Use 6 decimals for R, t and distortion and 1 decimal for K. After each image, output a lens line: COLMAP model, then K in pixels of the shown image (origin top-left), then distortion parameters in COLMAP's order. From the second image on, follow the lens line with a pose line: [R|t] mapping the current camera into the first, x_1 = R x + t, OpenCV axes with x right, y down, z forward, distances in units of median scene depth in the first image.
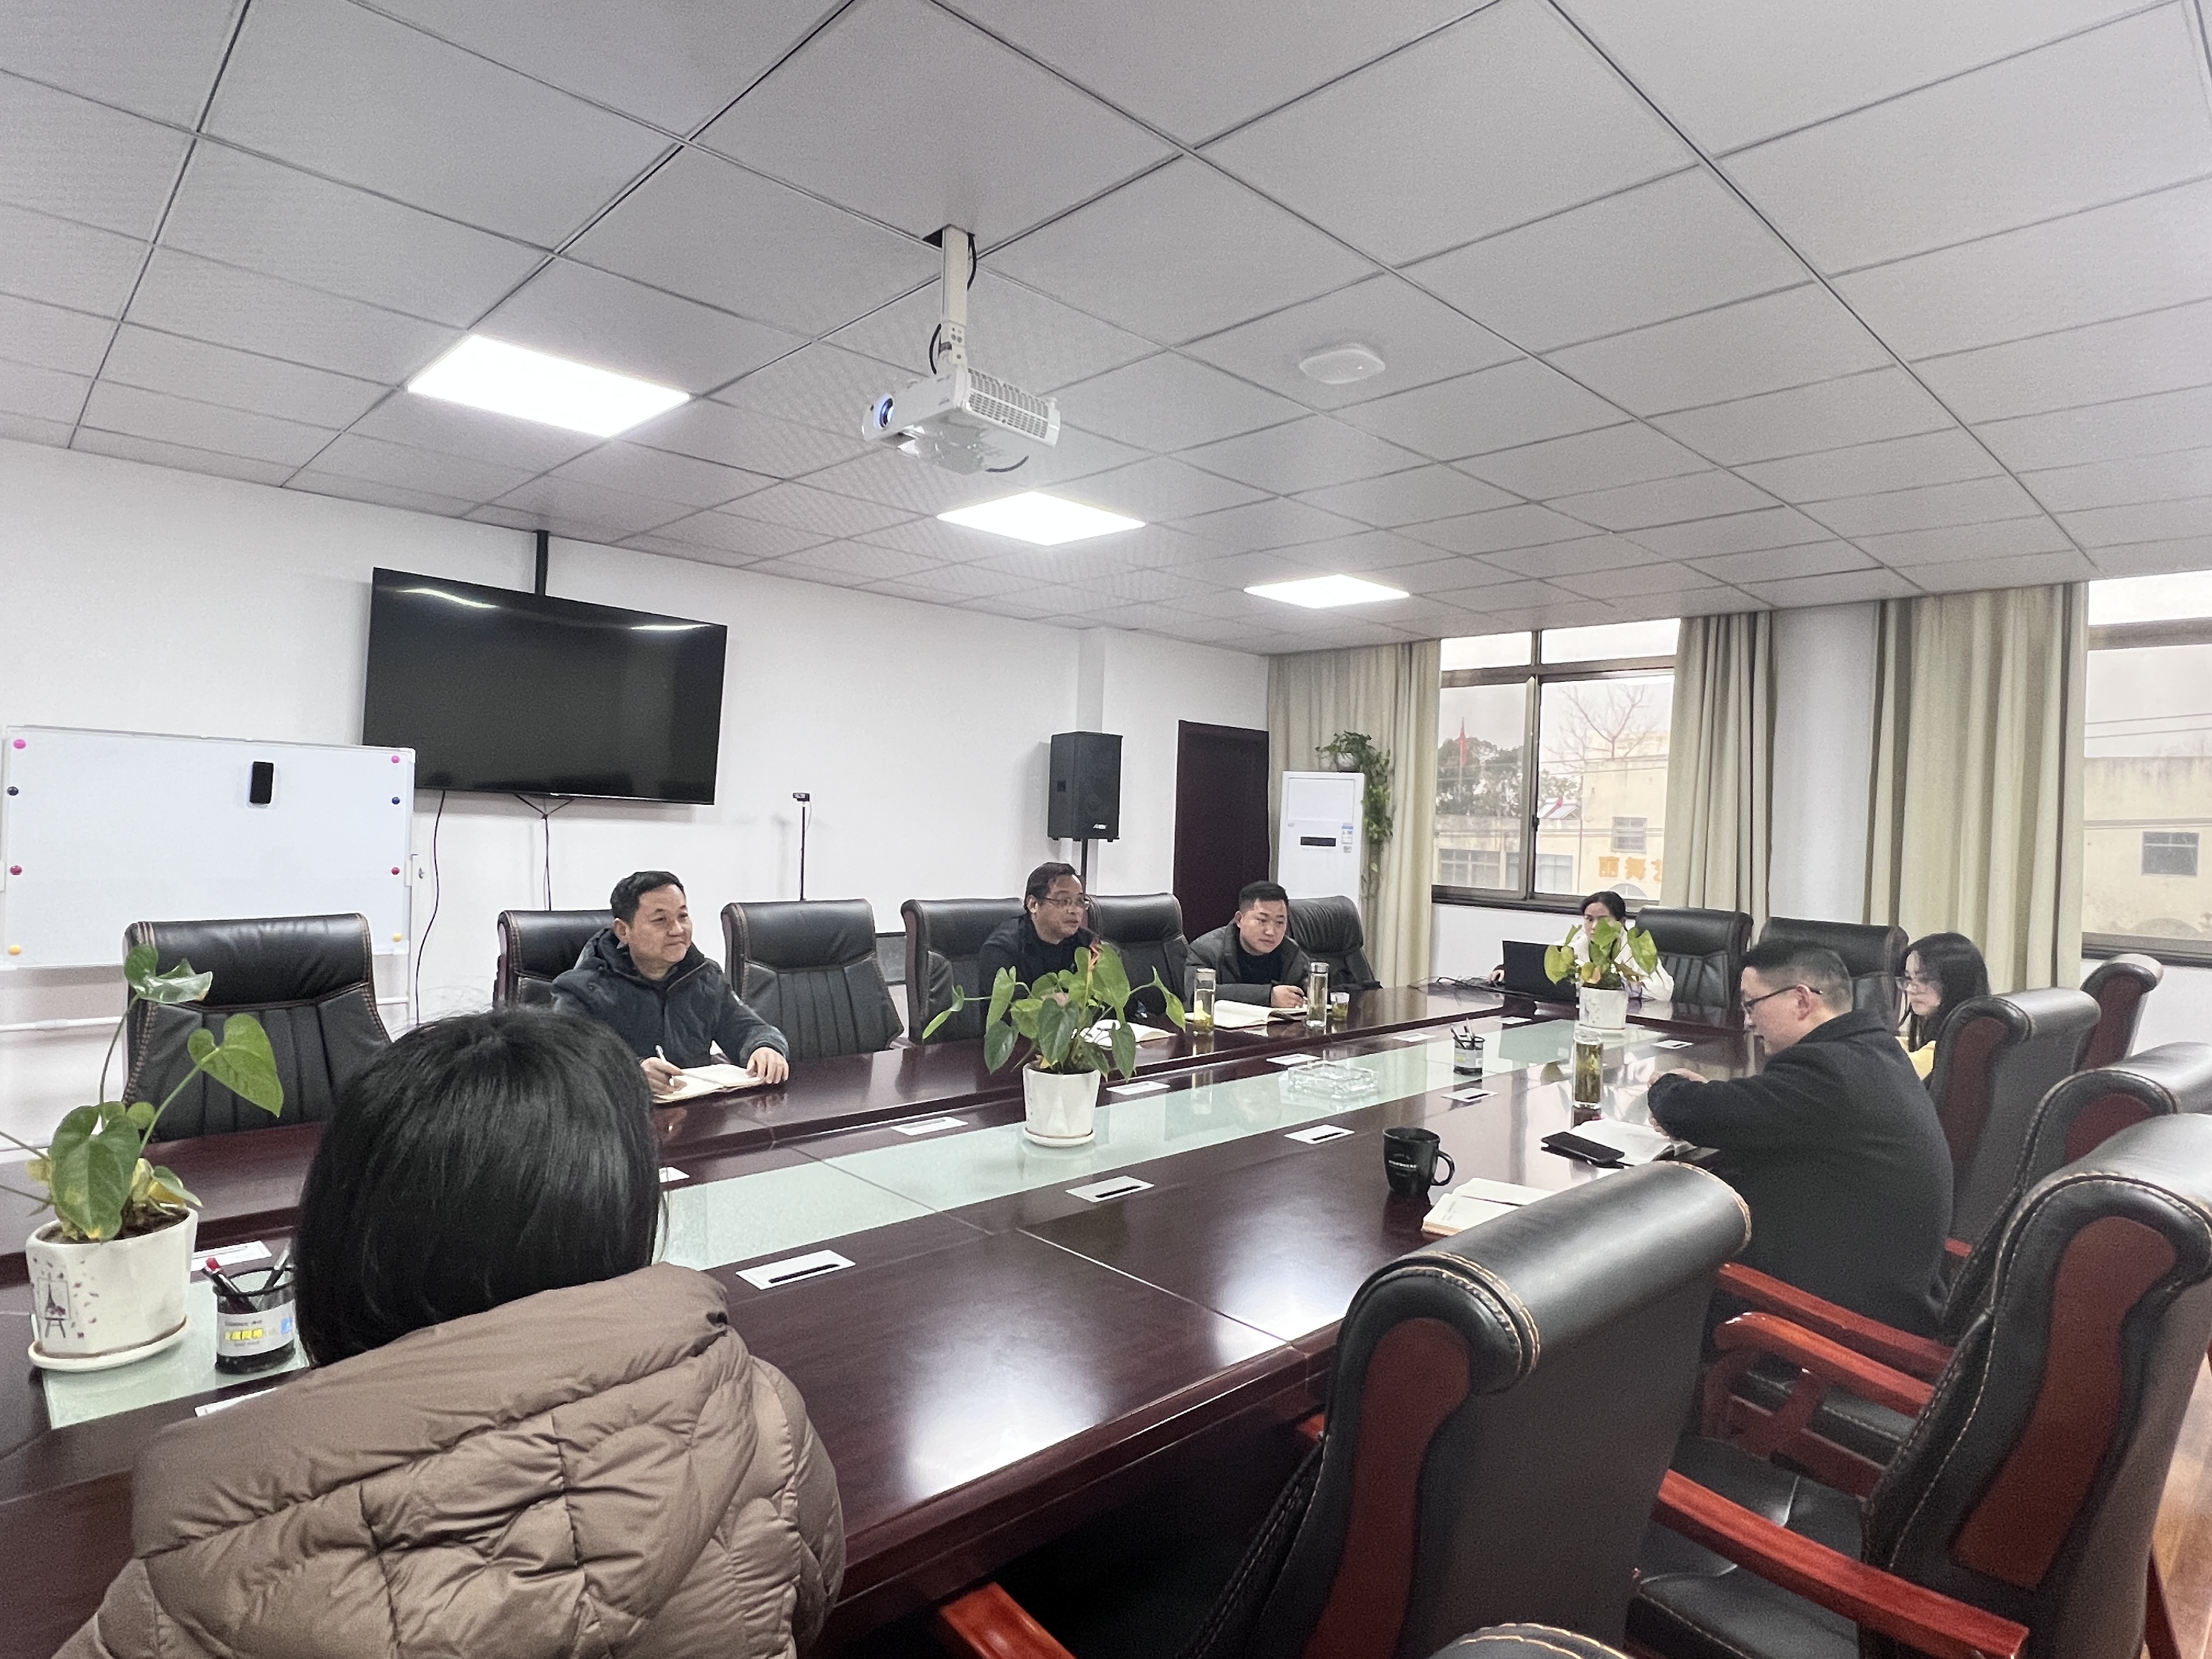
lens RADIAL K [[1241.5, 0, 1106.0], [0, 1241.5, 829.5], [0, 0, 1]] dist [-0.006019, -0.000789]
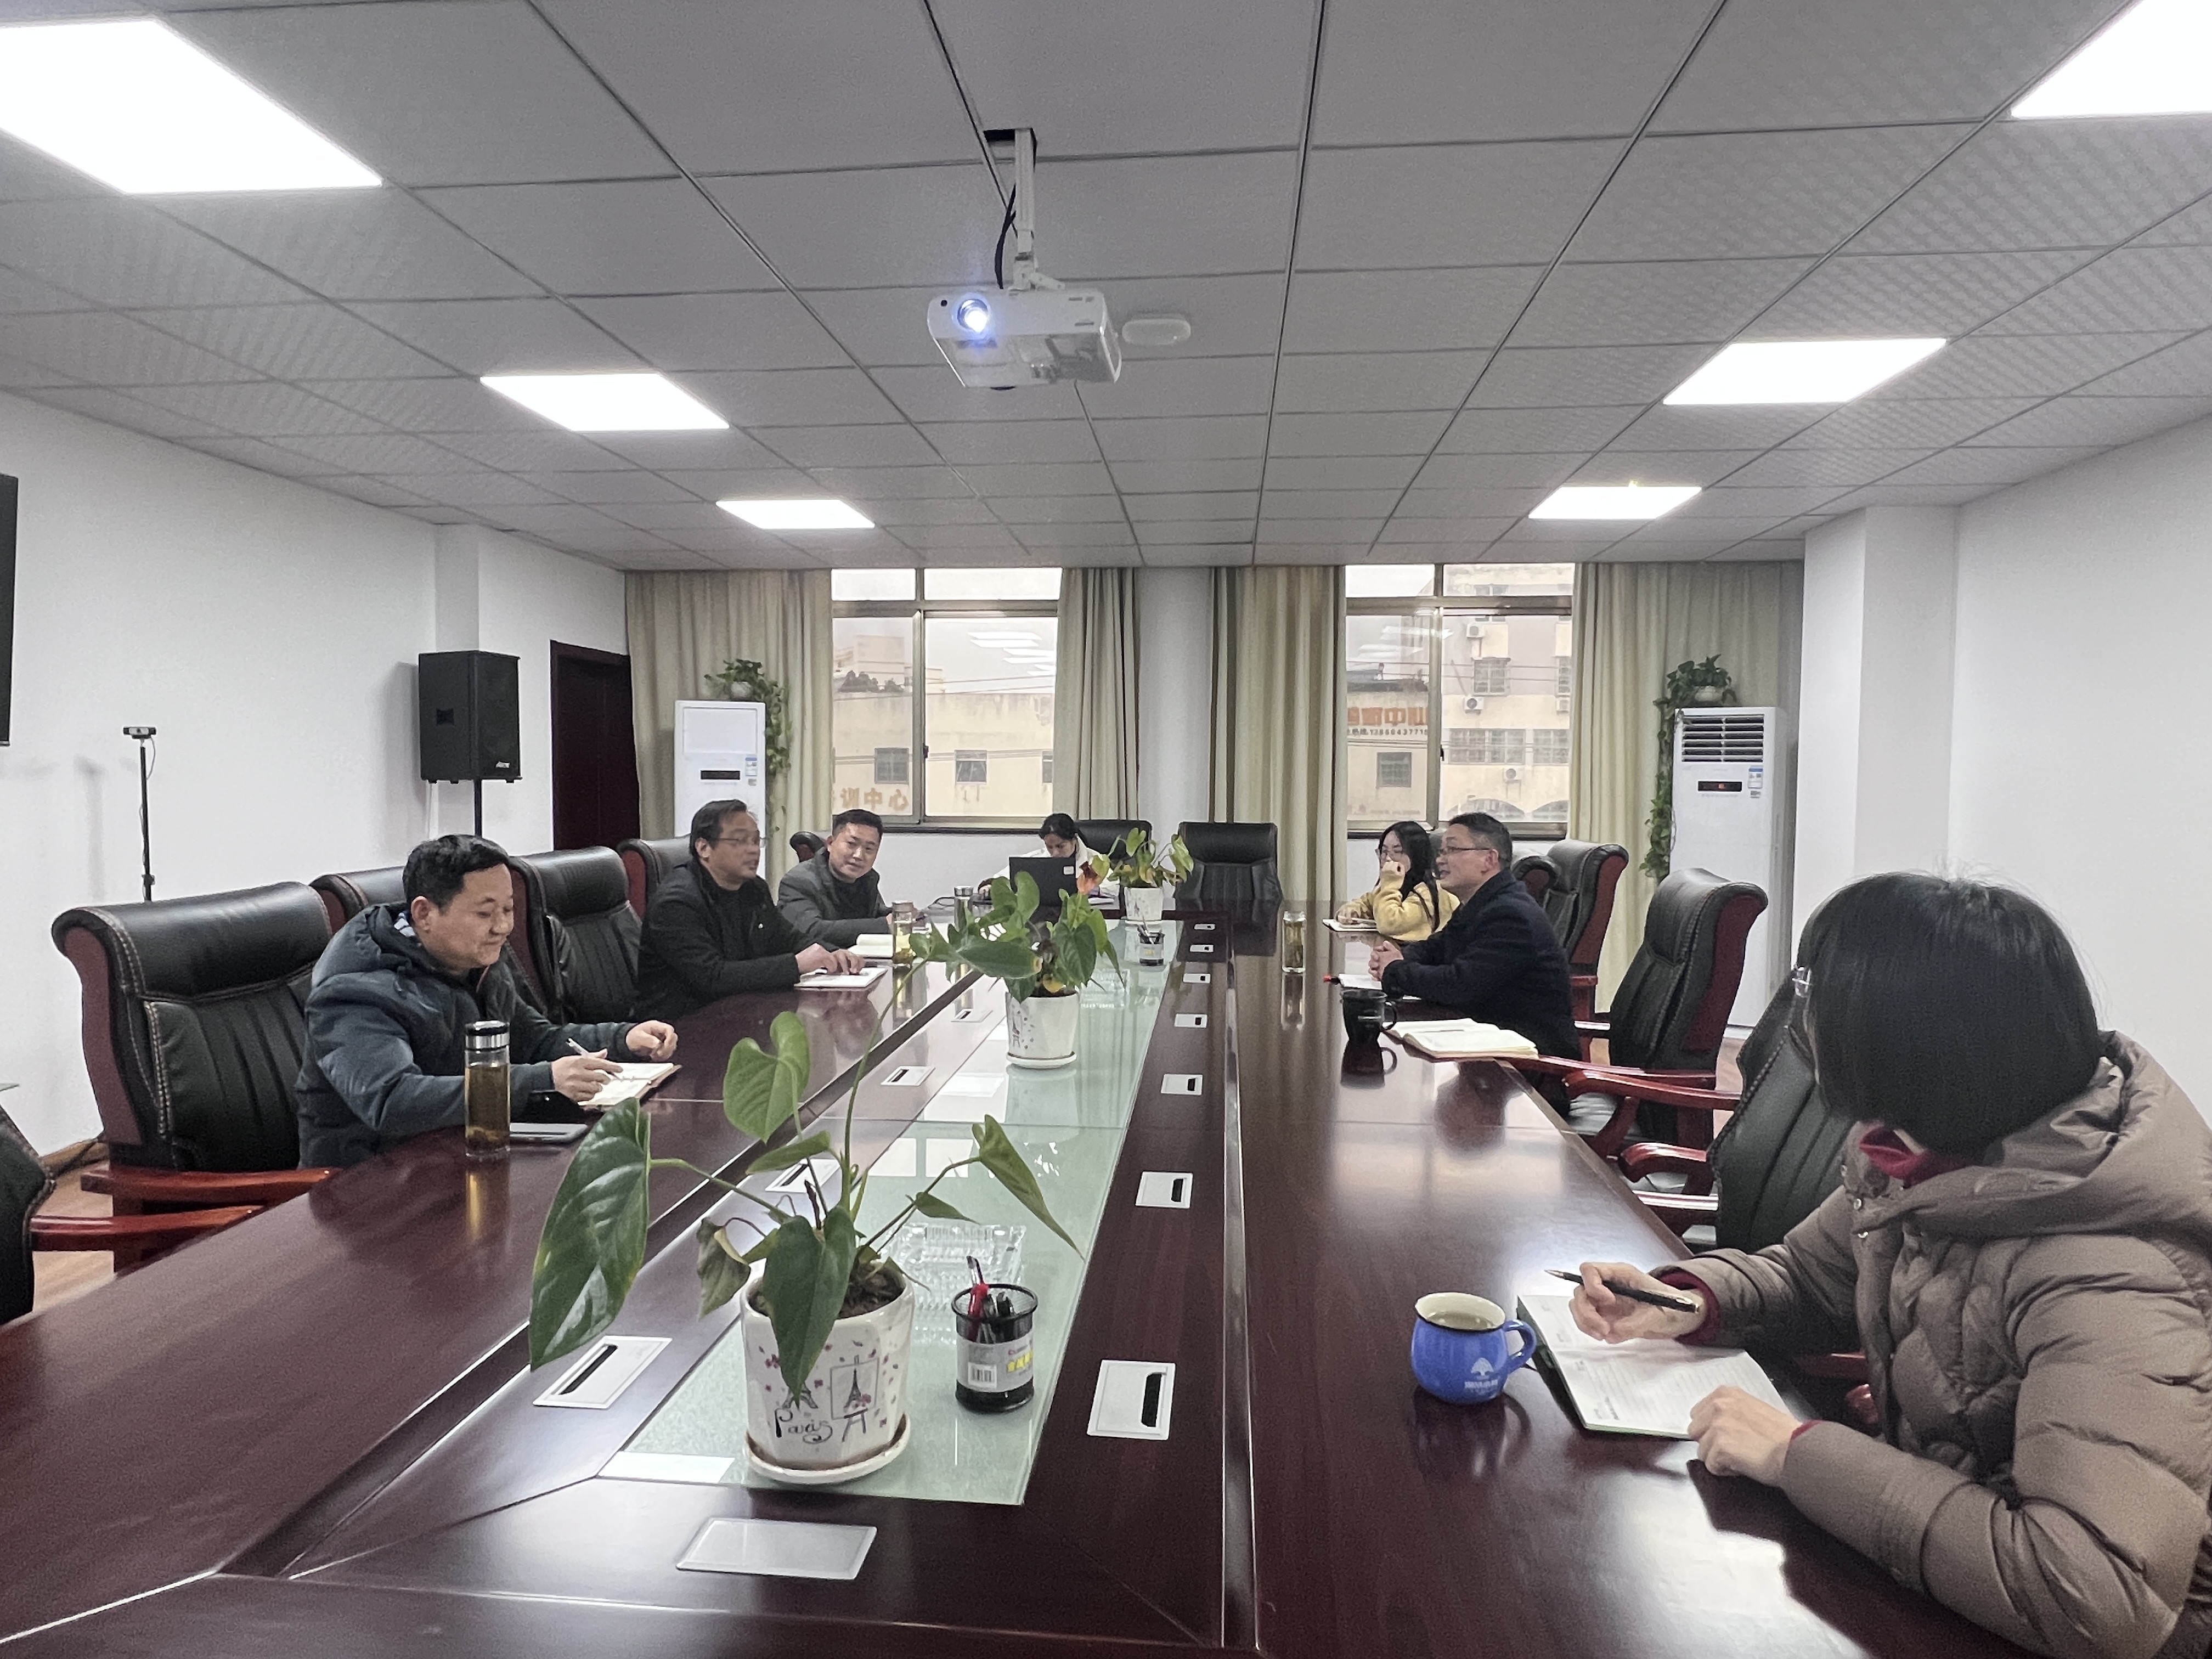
lens RADIAL K [[1286.7, 0, 1106.0], [0, 1286.7, 829.5], [0, 0, 1]] dist [-0.006941, -0.000465]
pose [[0.752078, -0.059418, 0.656390, -0.288486], [0.024413, 0.997756, 0.062348, -0.002756], [-0.658622, -0.030866, 0.751841, 0.073916]]
